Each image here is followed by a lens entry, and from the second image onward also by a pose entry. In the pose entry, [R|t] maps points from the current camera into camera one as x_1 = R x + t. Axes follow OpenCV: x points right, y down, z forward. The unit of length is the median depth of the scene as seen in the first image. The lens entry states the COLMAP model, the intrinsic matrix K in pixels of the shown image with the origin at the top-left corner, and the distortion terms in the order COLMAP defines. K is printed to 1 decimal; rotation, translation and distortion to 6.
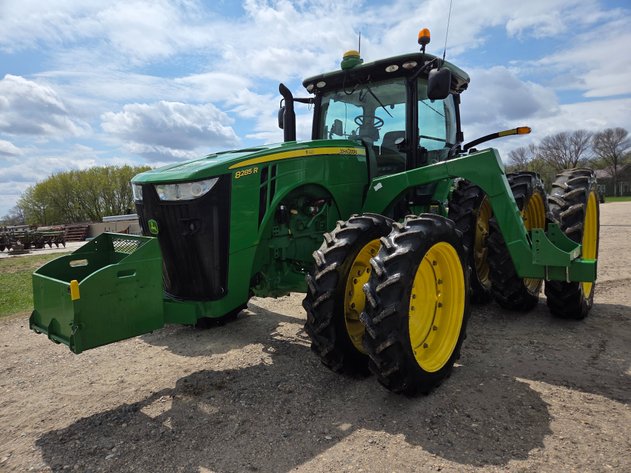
lens RADIAL K [[425.1, 0, 312.0], [0, 425.1, 233.6], [0, 0, 1]] dist [0.072891, -0.061493]
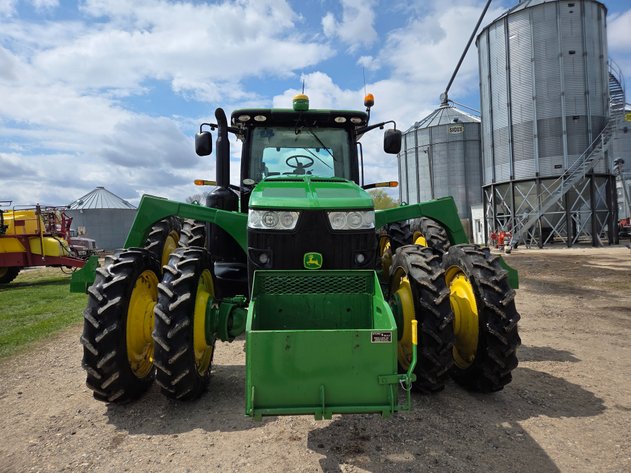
lens RADIAL K [[425.1, 0, 312.0], [0, 425.1, 233.6], [0, 0, 1]] dist [0.072891, -0.061493]
pose [[0.728691, 0.010176, 0.684767, -0.541343], [0.057660, 0.995428, -0.076151, -0.003392], [-0.682411, 0.094974, 0.724772, 0.224646]]
